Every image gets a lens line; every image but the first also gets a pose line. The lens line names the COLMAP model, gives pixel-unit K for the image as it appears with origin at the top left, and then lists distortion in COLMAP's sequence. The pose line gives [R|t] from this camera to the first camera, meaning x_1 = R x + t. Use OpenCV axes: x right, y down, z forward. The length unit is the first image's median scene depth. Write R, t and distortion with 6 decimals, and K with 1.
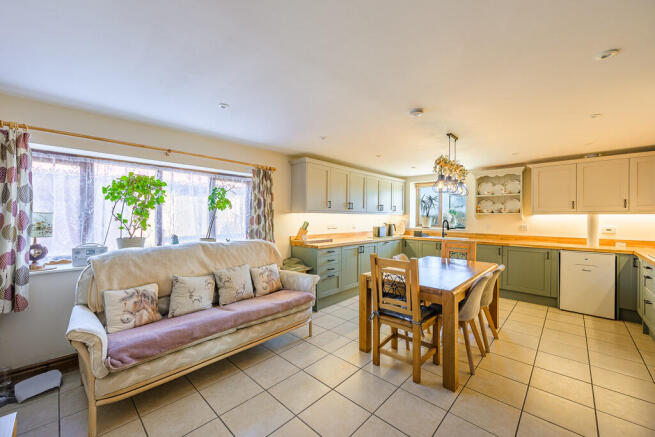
lens RADIAL K [[256.8, 0, 328.5], [0, 256.8, 218.7], [0, 0, 1]] dist [-0.000833, -0.000139]
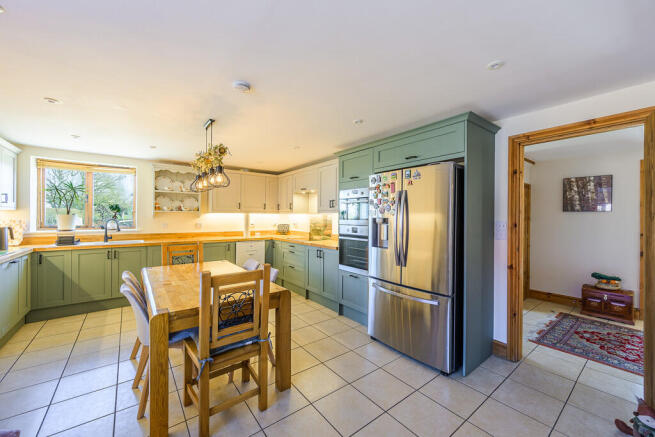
lens RADIAL K [[256.8, 0, 326.9], [0, 256.8, 217.3], [0, 0, 1]] dist [-0.000833, -0.000139]
pose [[0.162430, -0.003439, 0.986714, -0.244436], [0.000667, 0.999994, 0.003376, -0.000802], [-0.986720, 0.000110, 0.162431, 0.352741]]
